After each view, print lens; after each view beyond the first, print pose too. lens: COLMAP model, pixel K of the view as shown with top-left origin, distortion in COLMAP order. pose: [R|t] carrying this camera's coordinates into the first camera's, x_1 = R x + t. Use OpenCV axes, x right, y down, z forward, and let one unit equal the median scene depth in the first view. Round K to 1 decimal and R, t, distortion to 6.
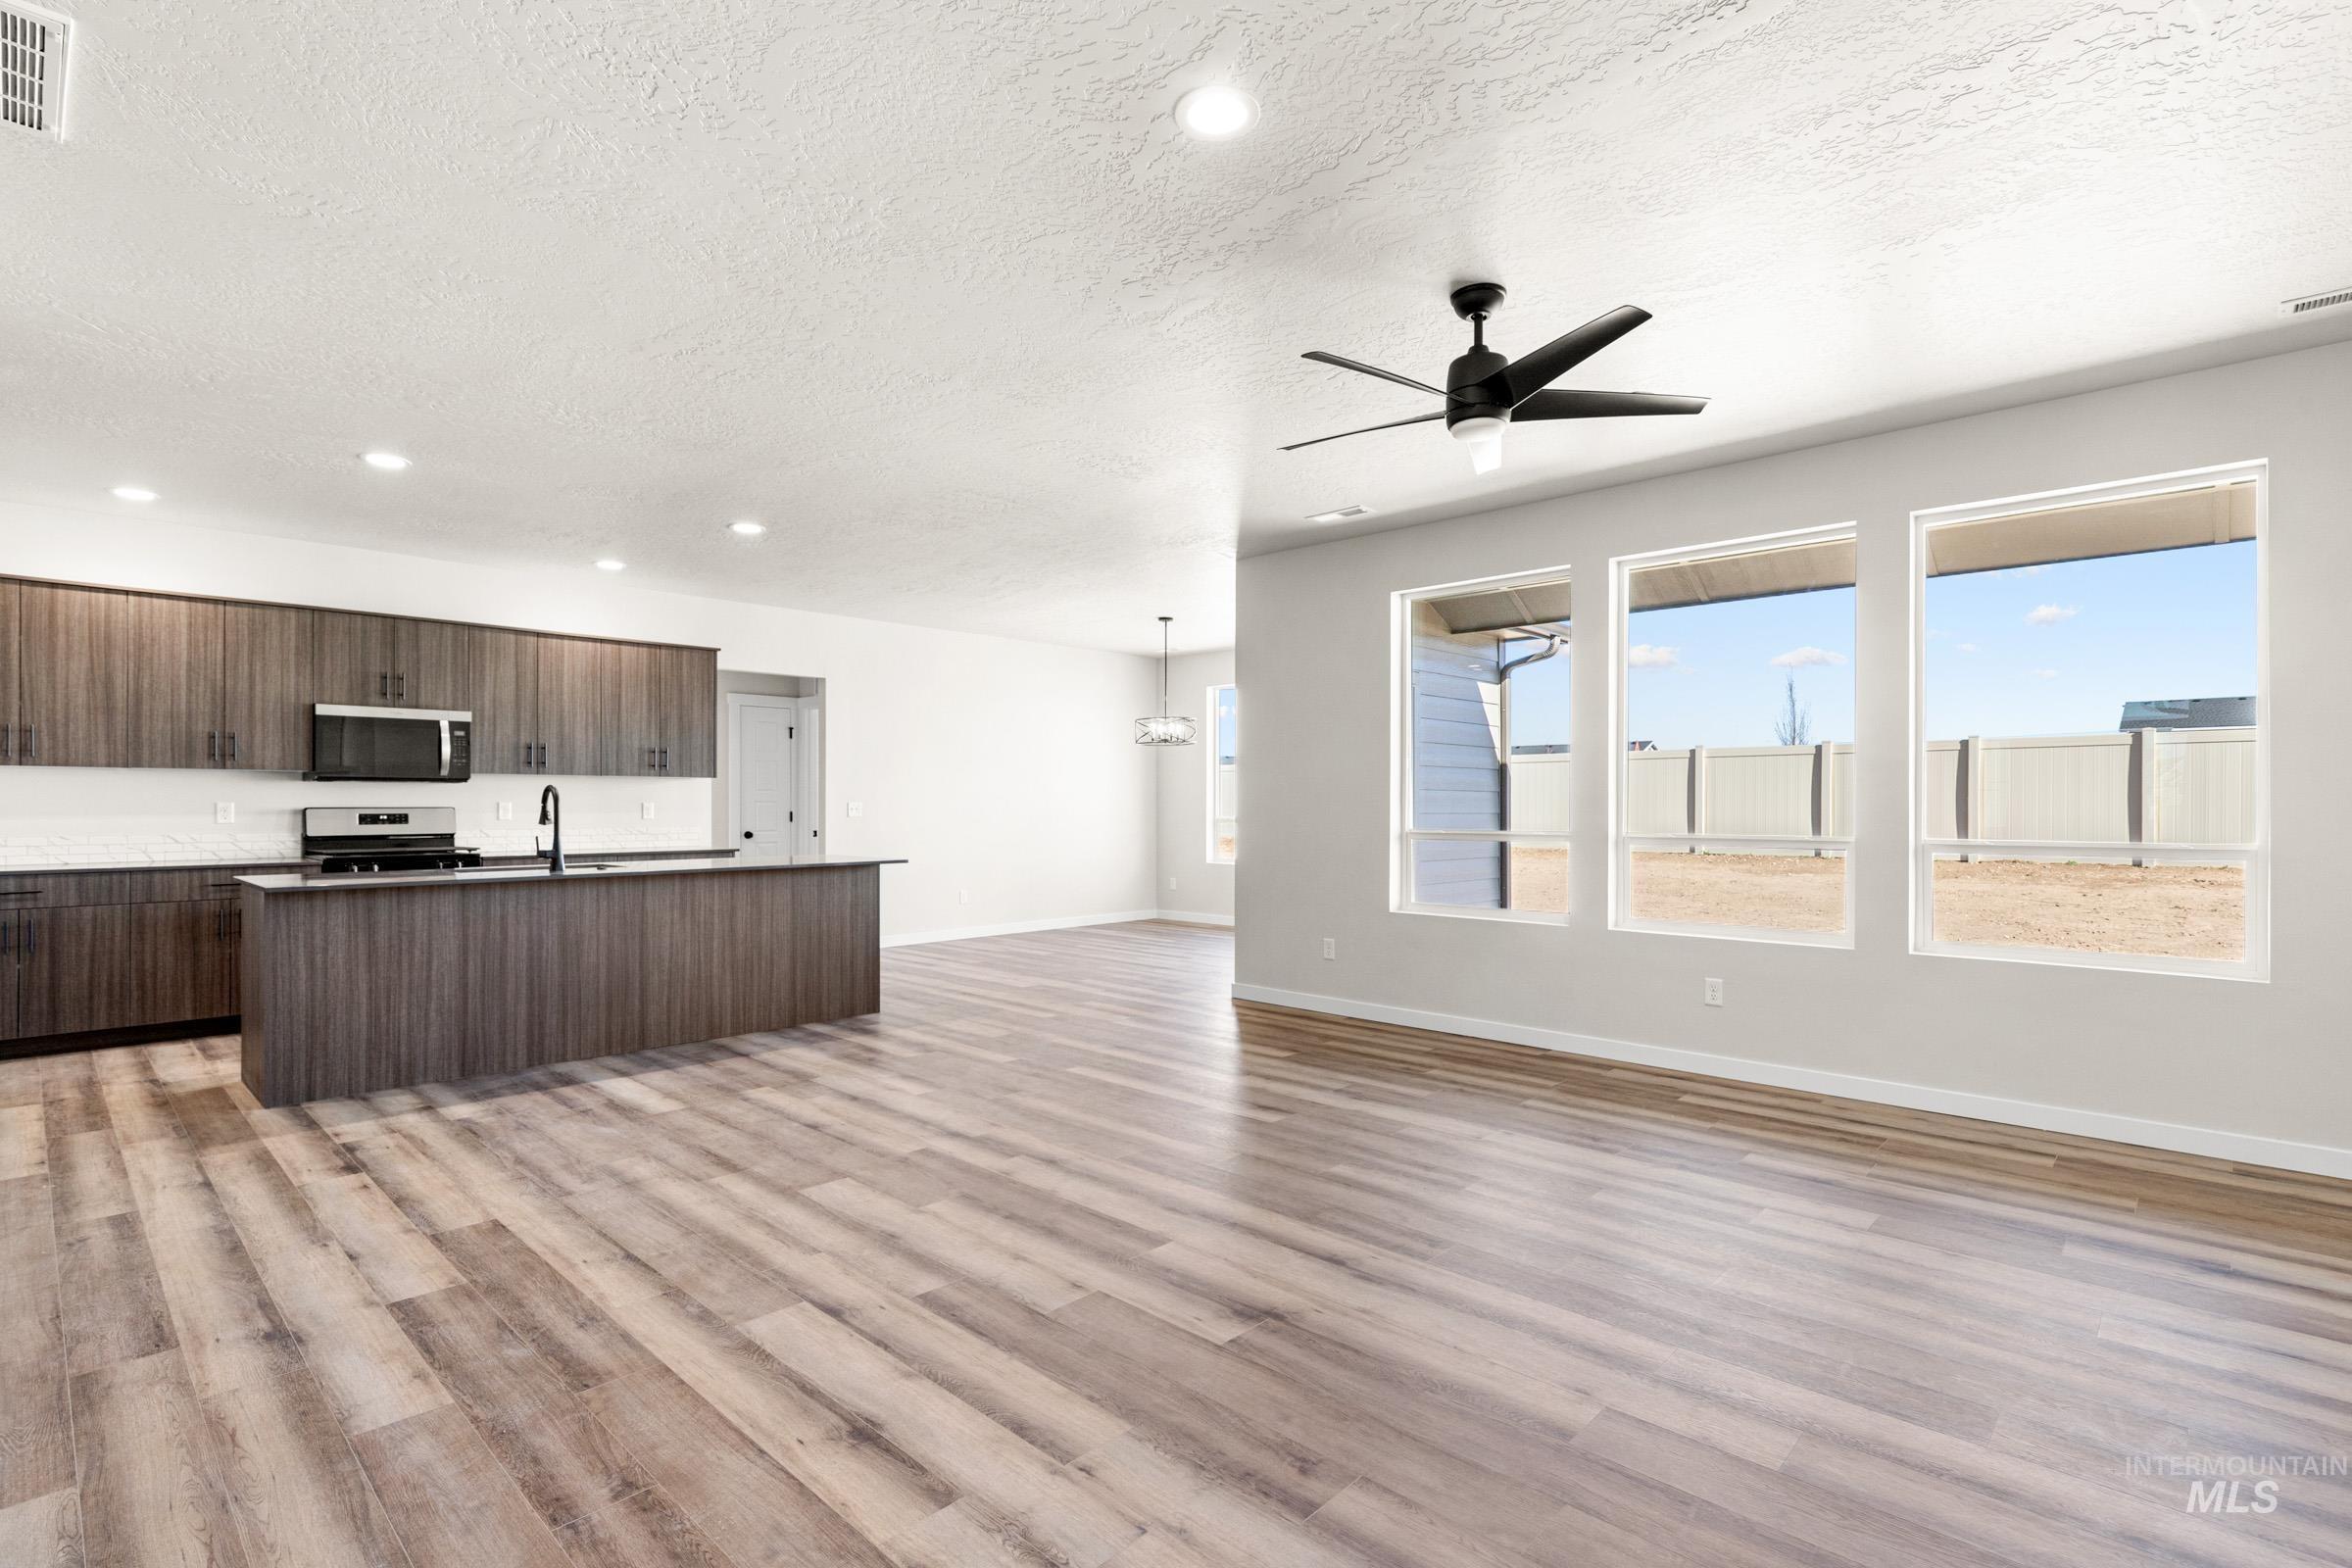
lens RADIAL K [[1092.2, 0, 1185.4], [0, 1092.2, 801.6], [0, 0, 1]] dist [0.005735, -0.002118]
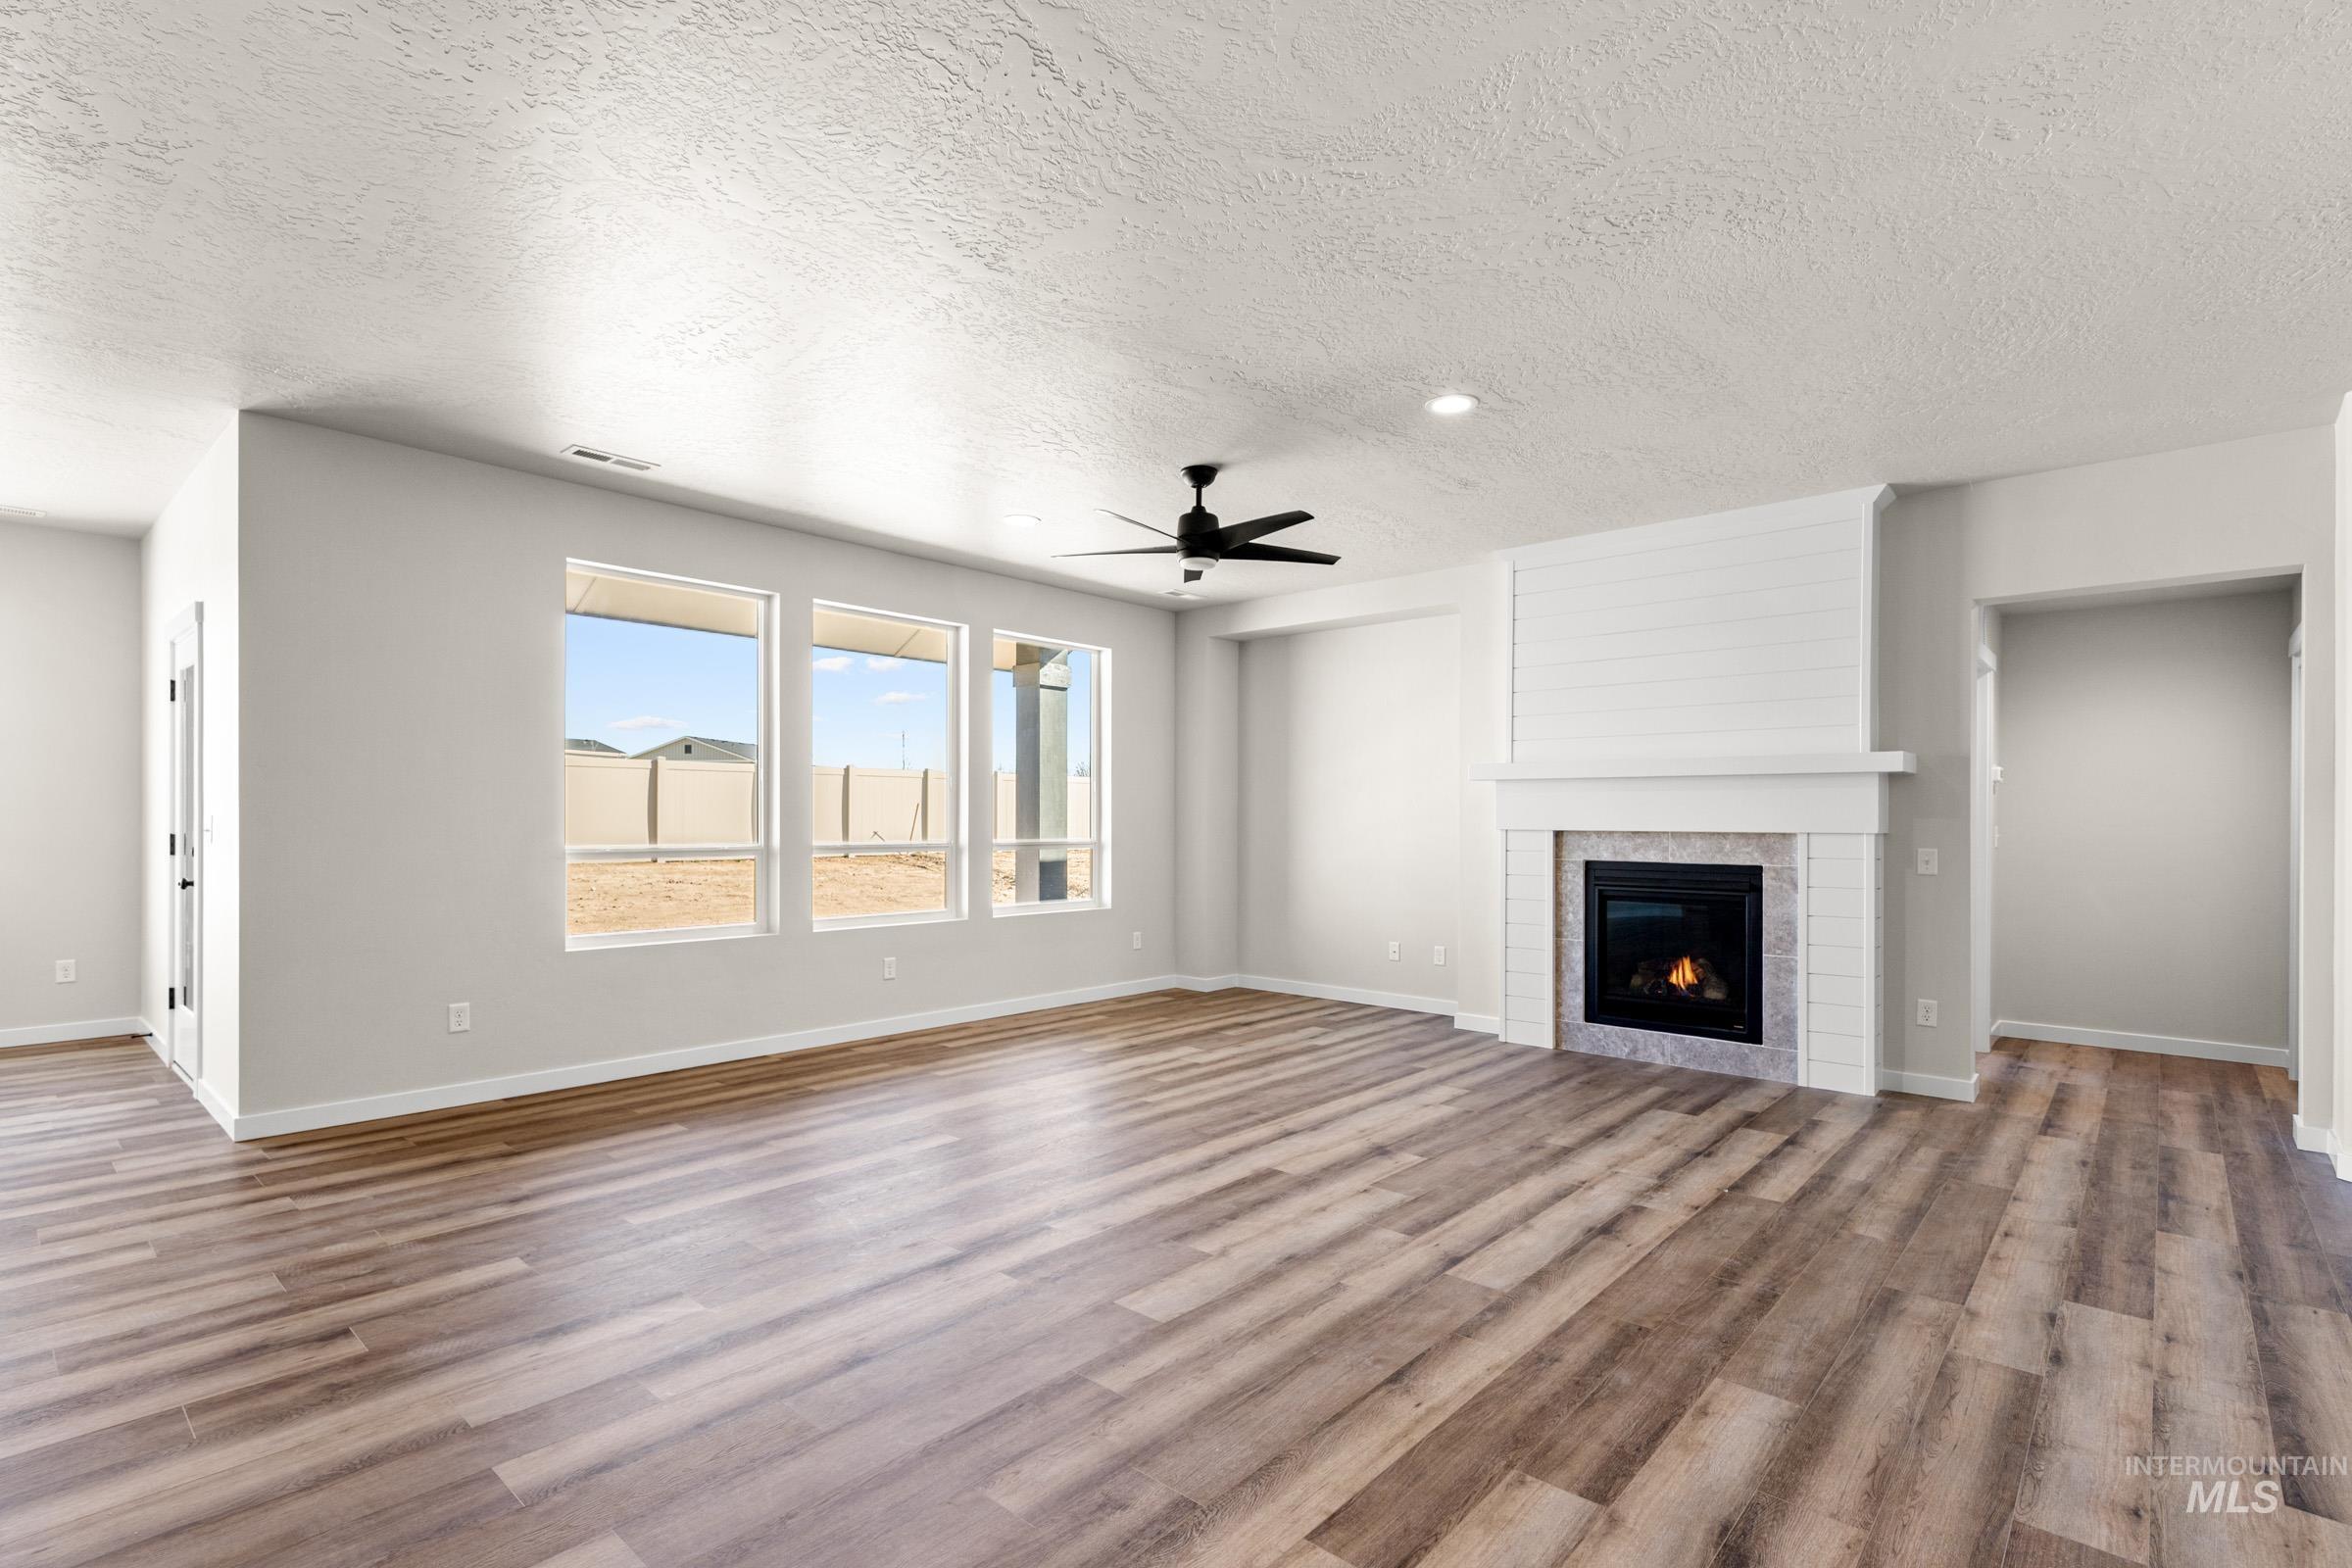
lens RADIAL K [[1092.2, 0, 1170.6], [0, 1092.2, 817.6], [0, 0, 1]] dist [0.005735, -0.002118]
pose [[-0.014444, 0.000821, 0.999895, -0.746215], [-0.007103, 0.999974, -0.000924, -0.000117], [-0.999870, -0.007115, -0.014438, 0.667835]]
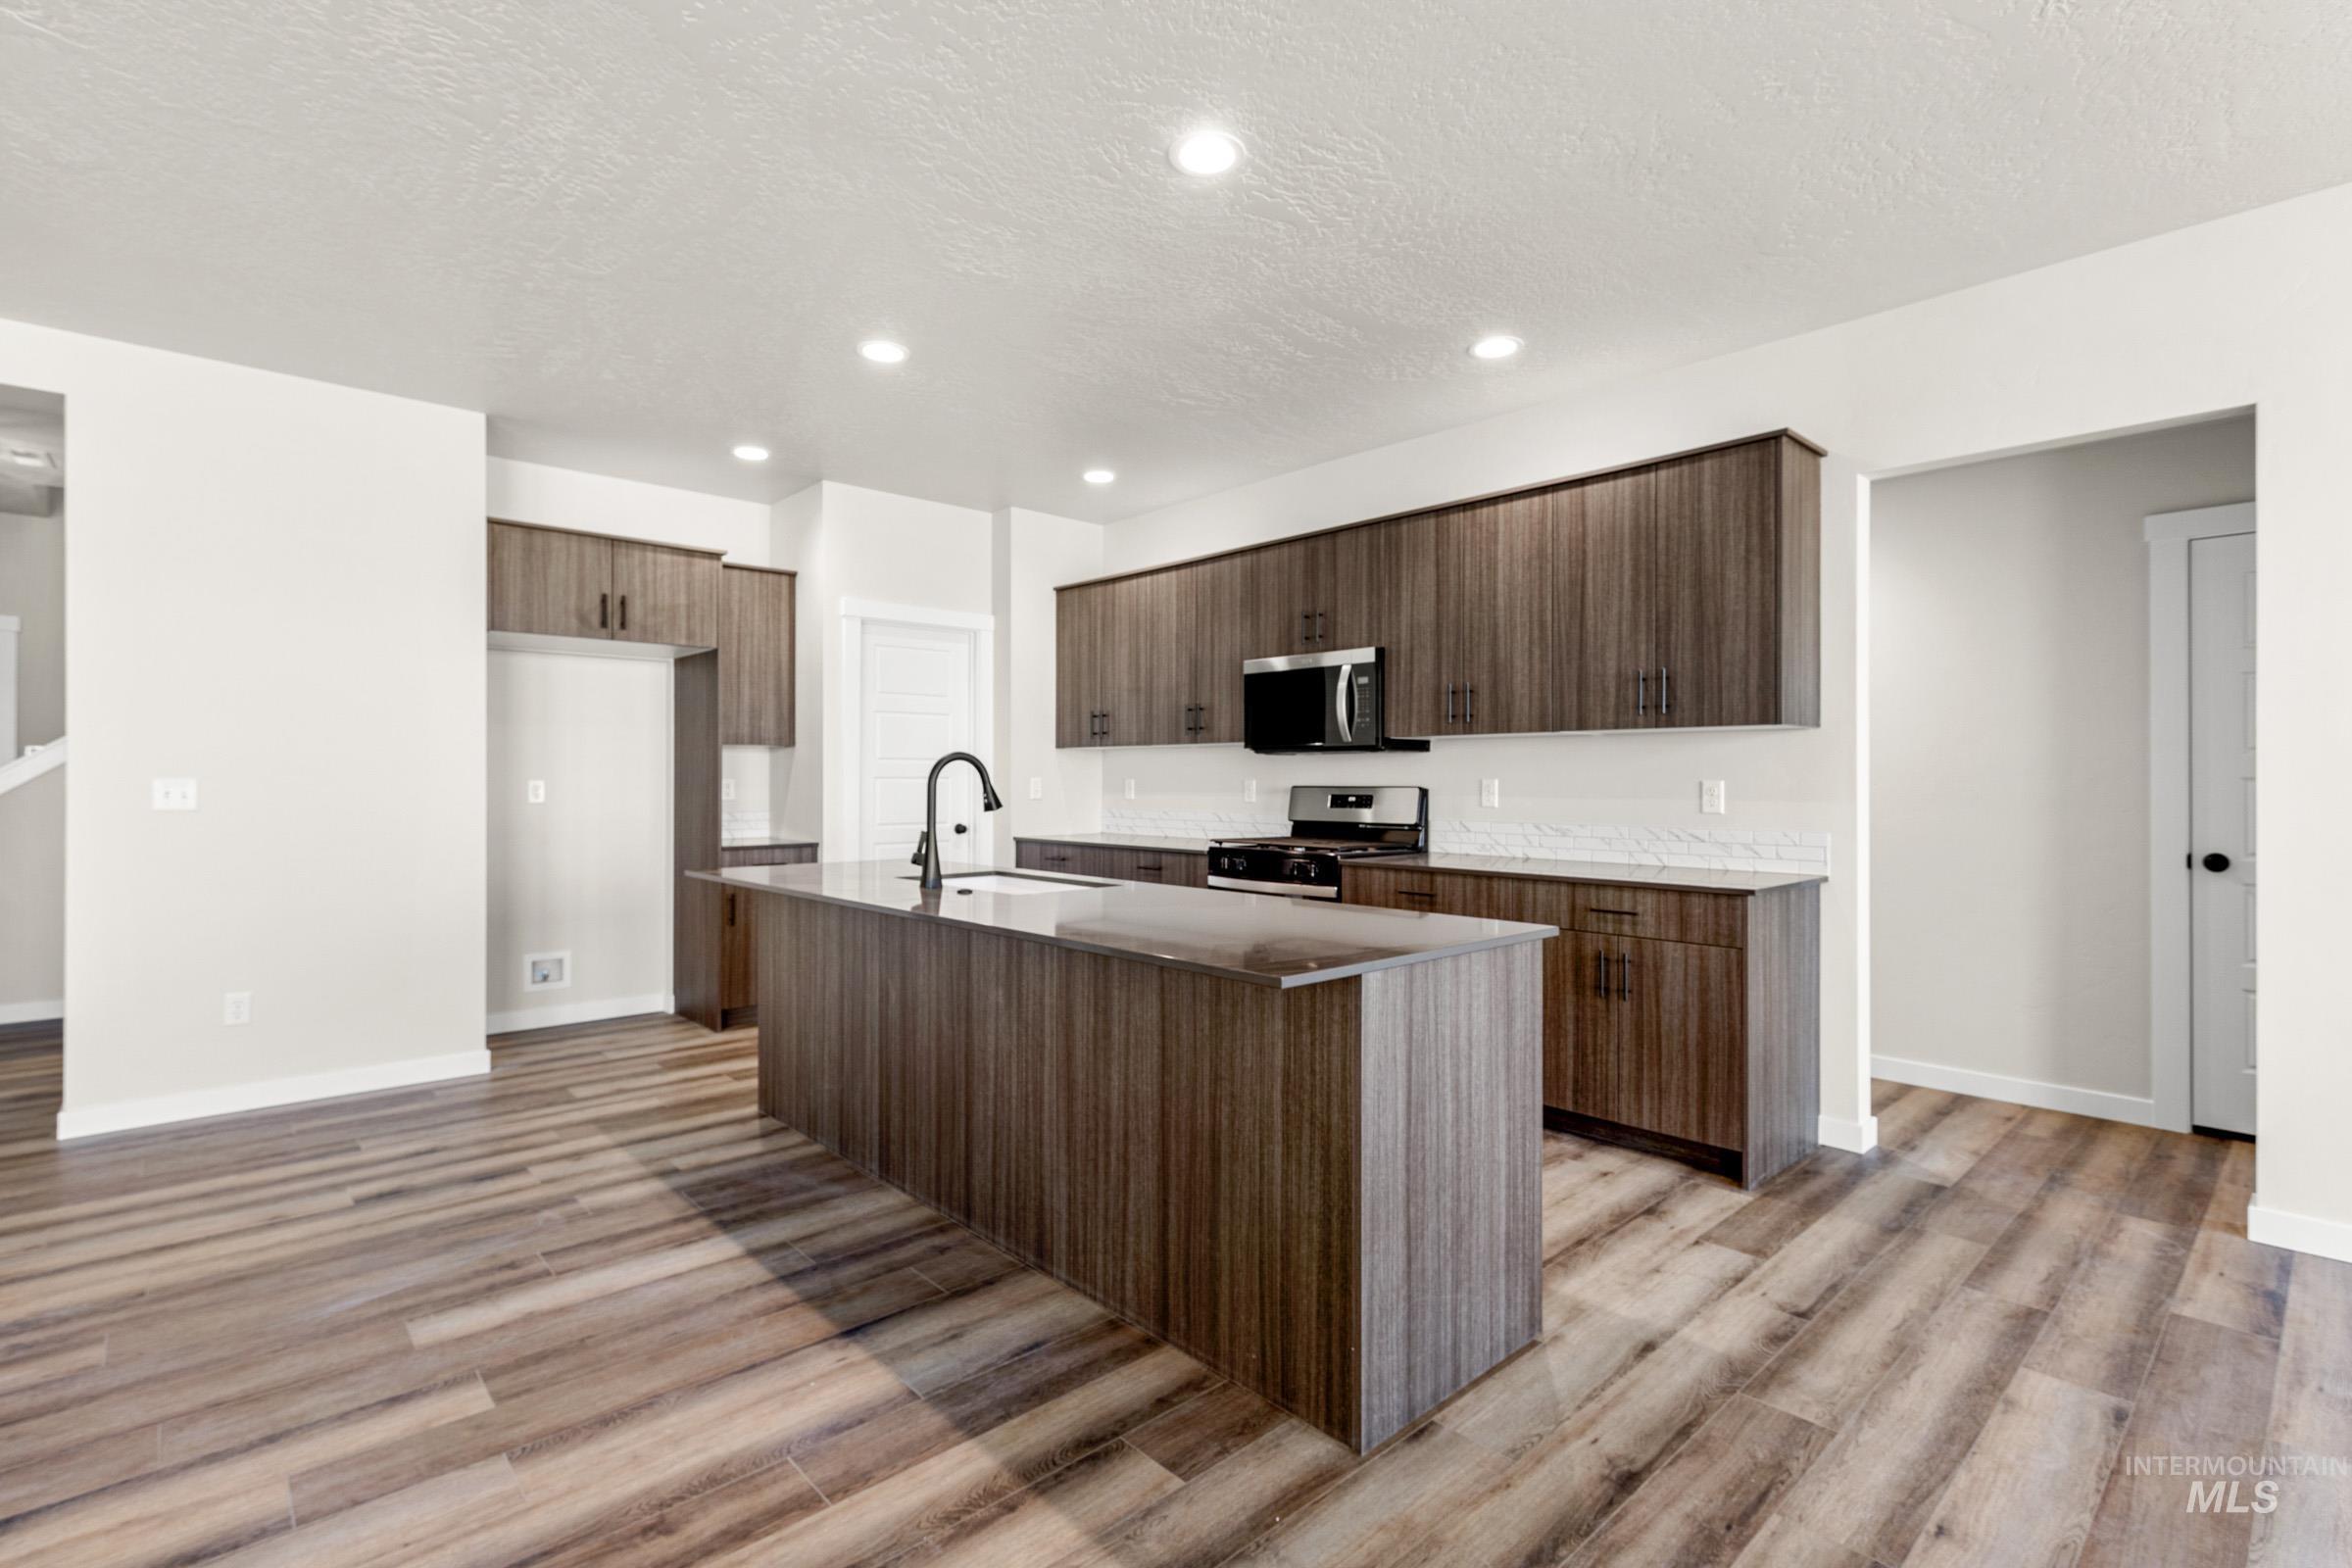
lens RADIAL K [[1092.2, 0, 1170.6], [0, 1092.2, 770.4], [0, 0, 1]] dist [0.005735, -0.002118]
pose [[-0.080157, -0.008393, -0.996747, 0.044737], [-0.000700, 0.999965, -0.008364, 0.000829], [0.996782, 0.000027, -0.080161, 1.188703]]
